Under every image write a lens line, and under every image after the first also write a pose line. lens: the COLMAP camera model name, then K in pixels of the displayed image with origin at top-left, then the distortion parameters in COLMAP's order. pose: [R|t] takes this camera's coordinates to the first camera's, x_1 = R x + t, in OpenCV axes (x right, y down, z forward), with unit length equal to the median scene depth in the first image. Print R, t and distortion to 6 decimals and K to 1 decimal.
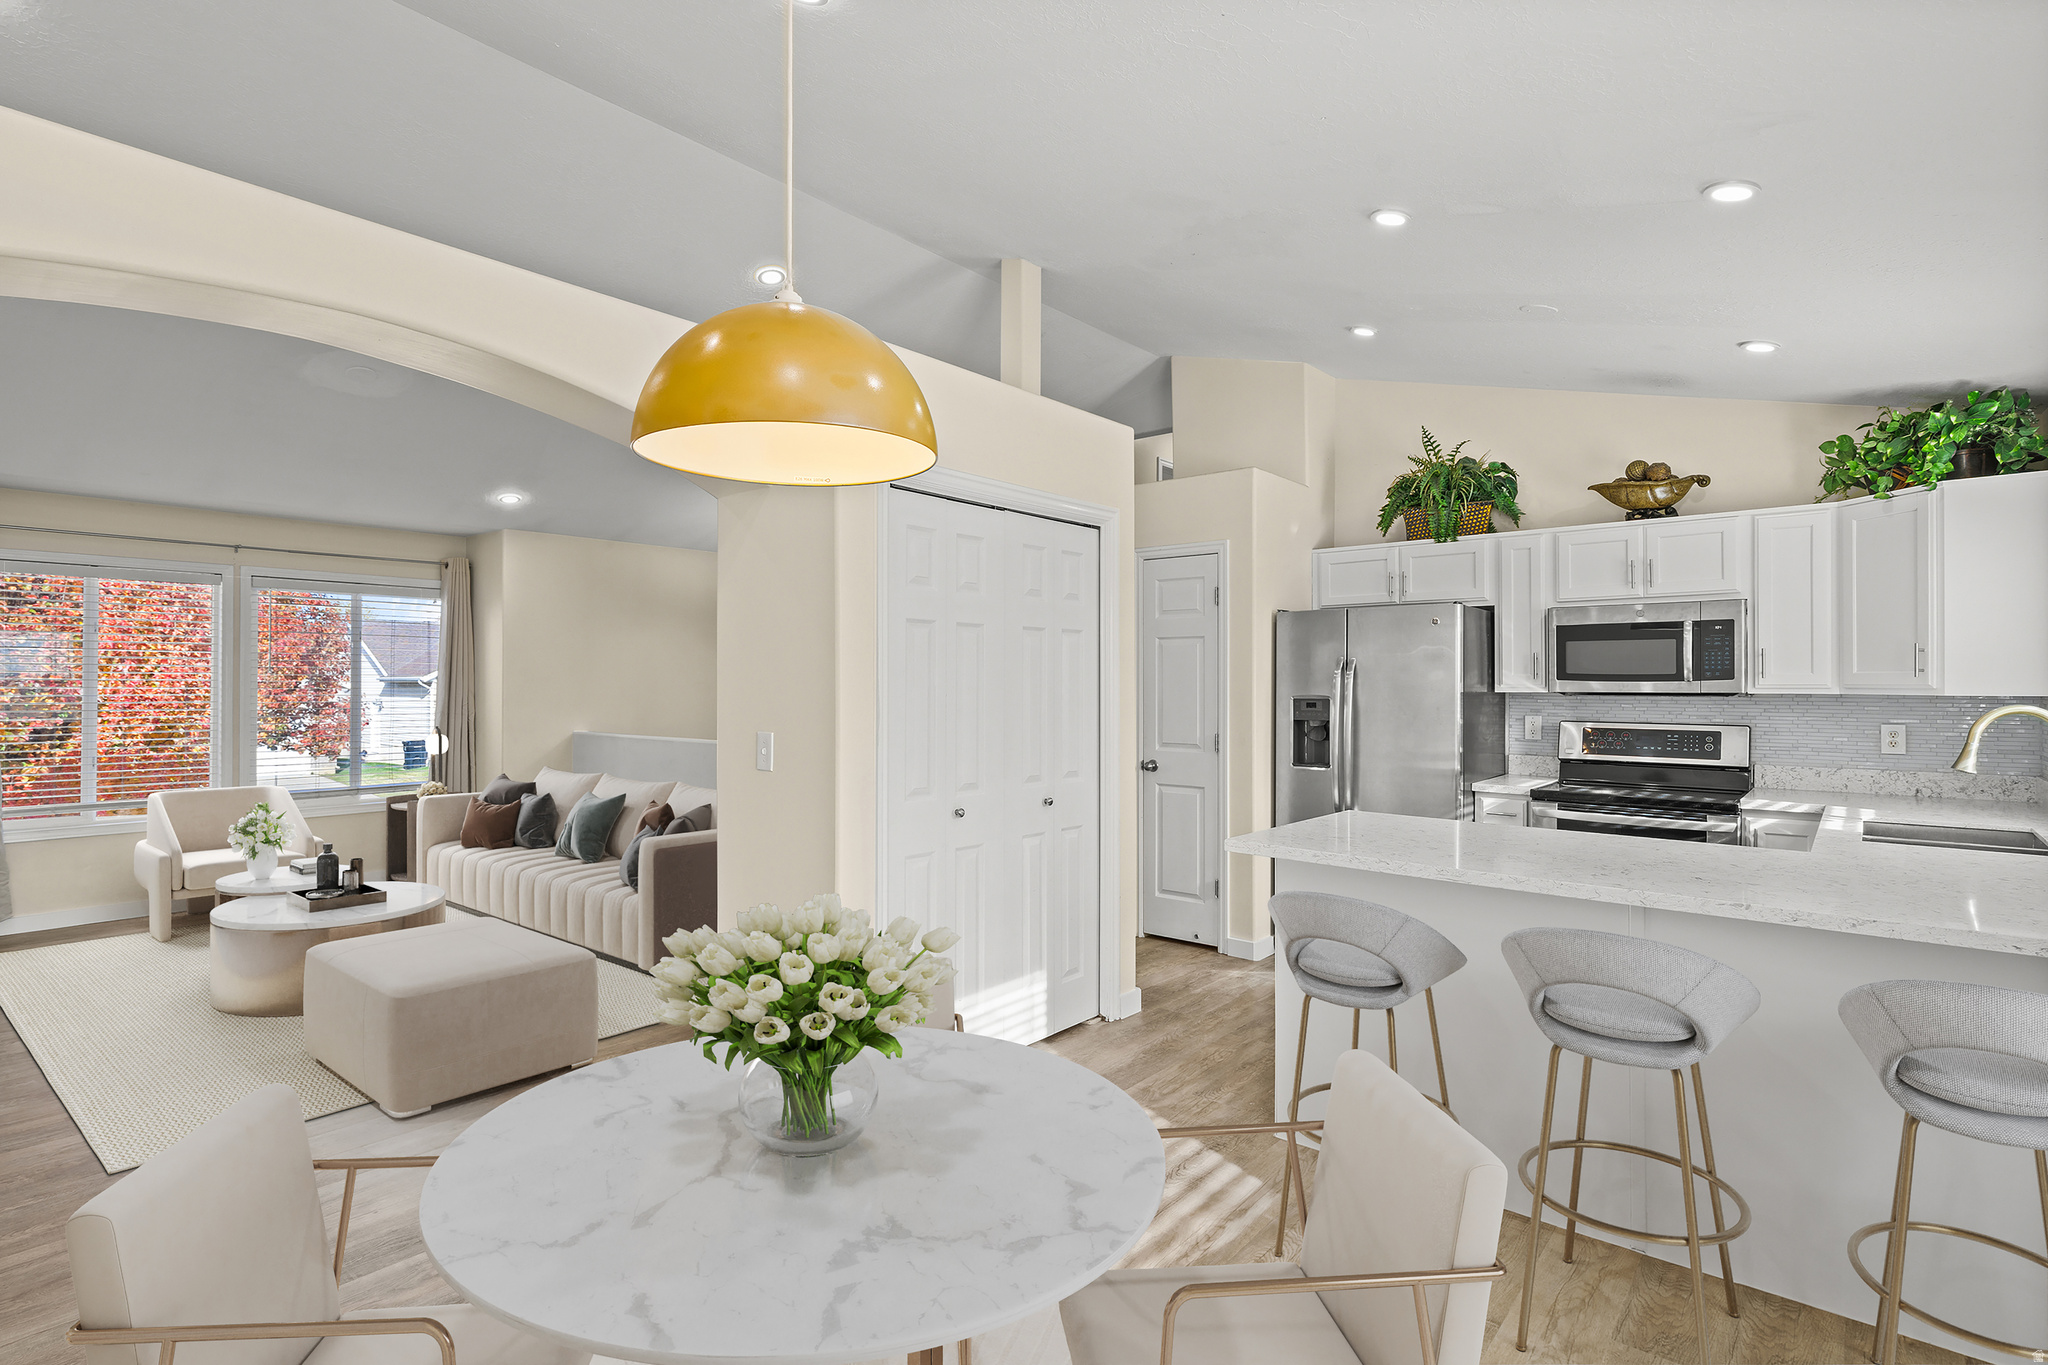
lens RADIAL K [[1009.2, 0, 1021.1], [0, 1009.2, 692.1], [0, 0, 1]] dist [-0.000960, 0.000759]
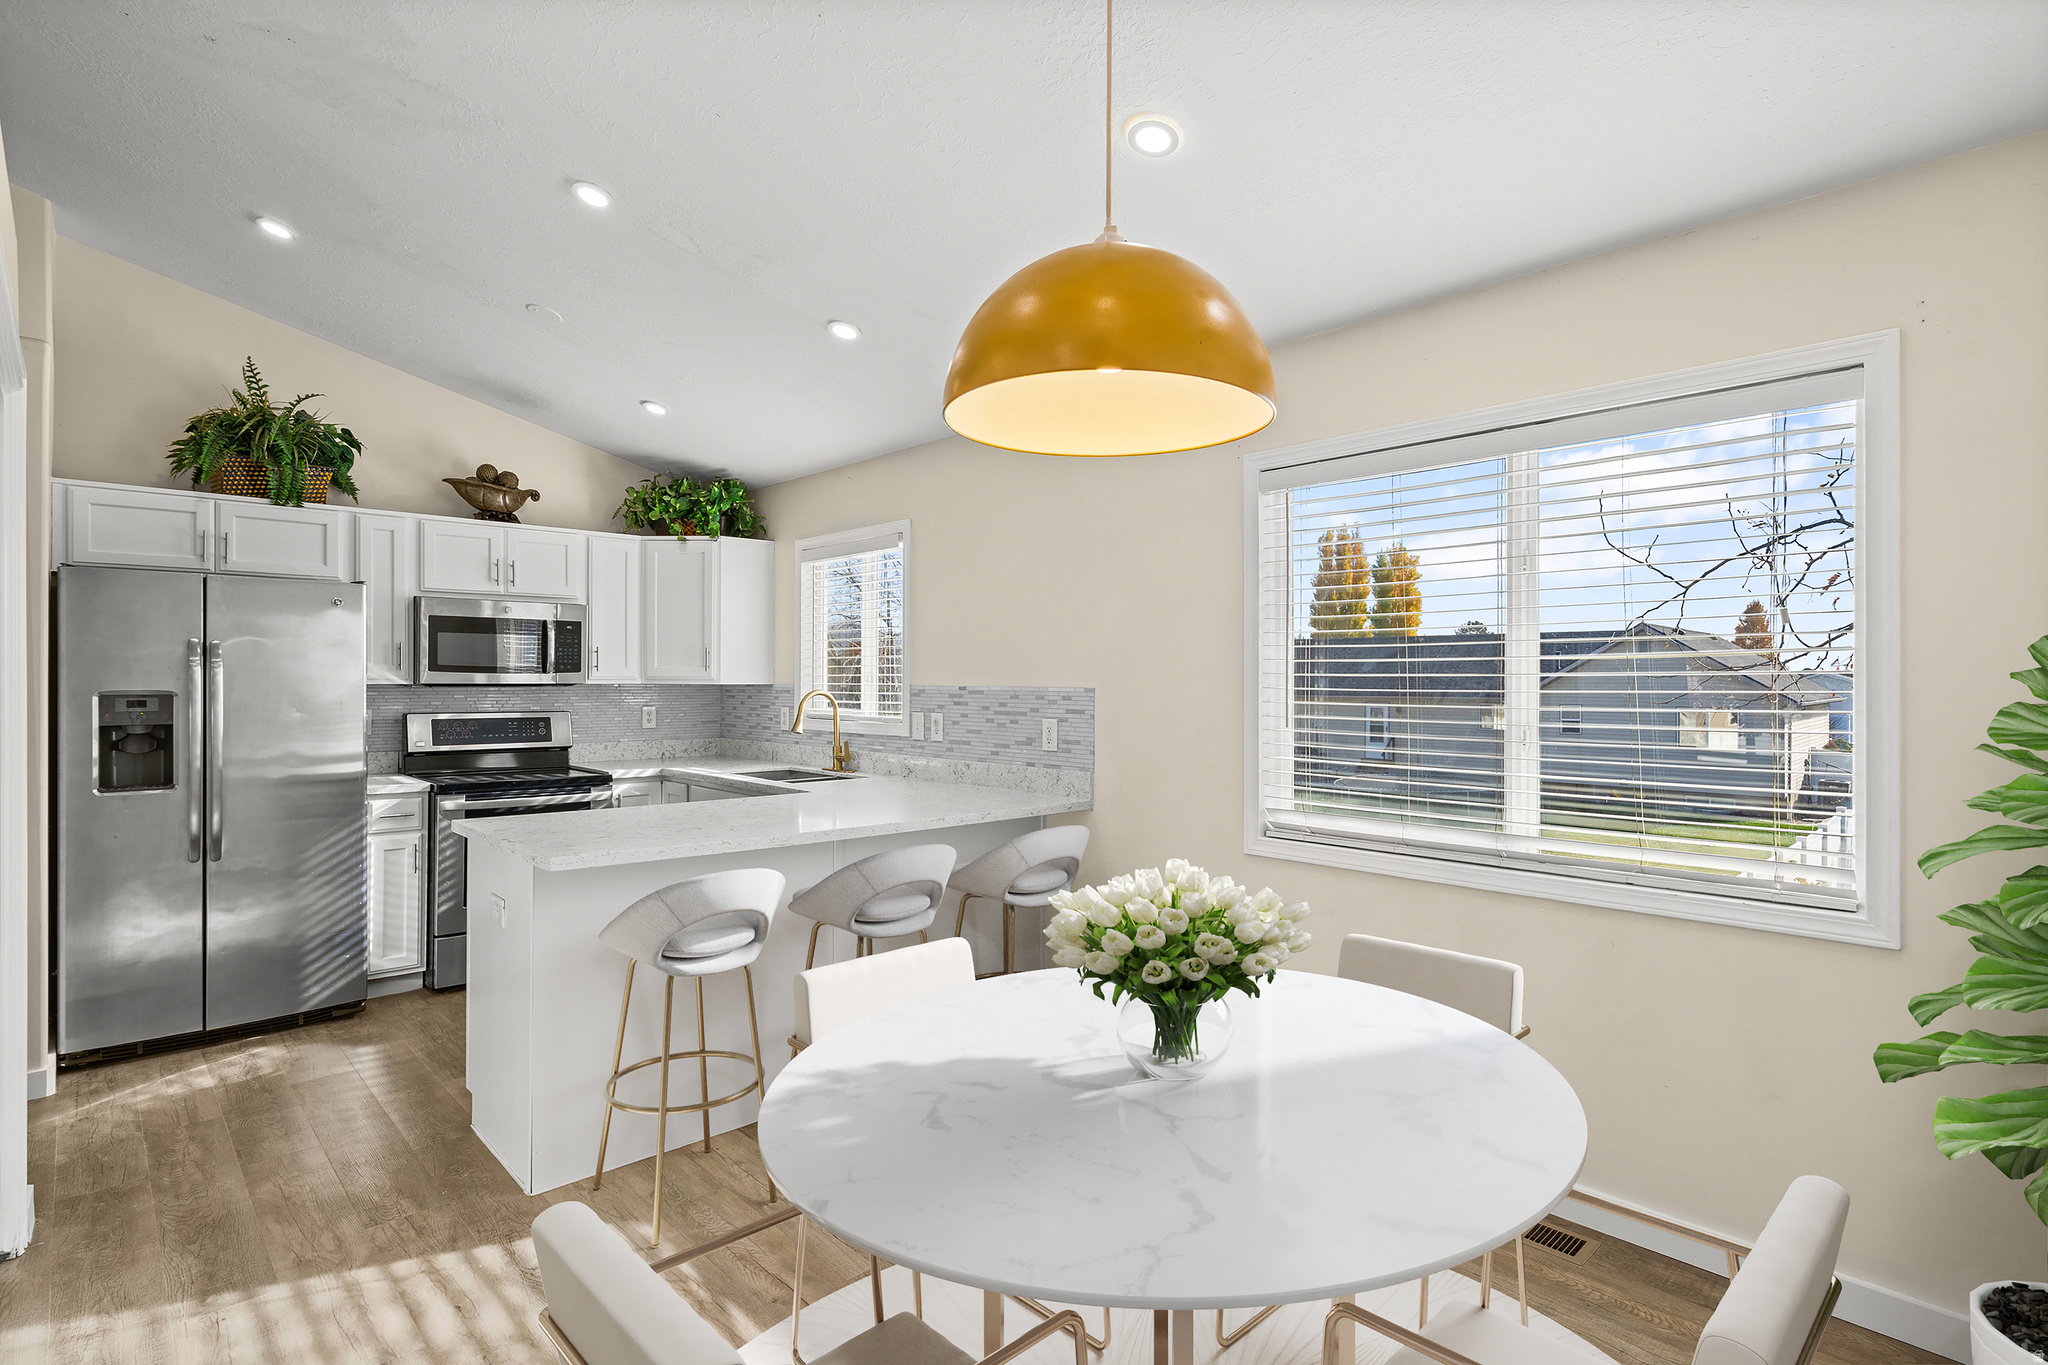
lens RADIAL K [[1009.2, 0, 1030.6], [0, 1009.2, 677.7], [0, 0, 1]] dist [-0.000960, 0.000759]
pose [[0.105753, 0.002085, 0.994390, -0.382067], [0.006720, 0.999973, -0.002812, 0.001128], [-0.994370, 0.006979, 0.105736, 0.324063]]
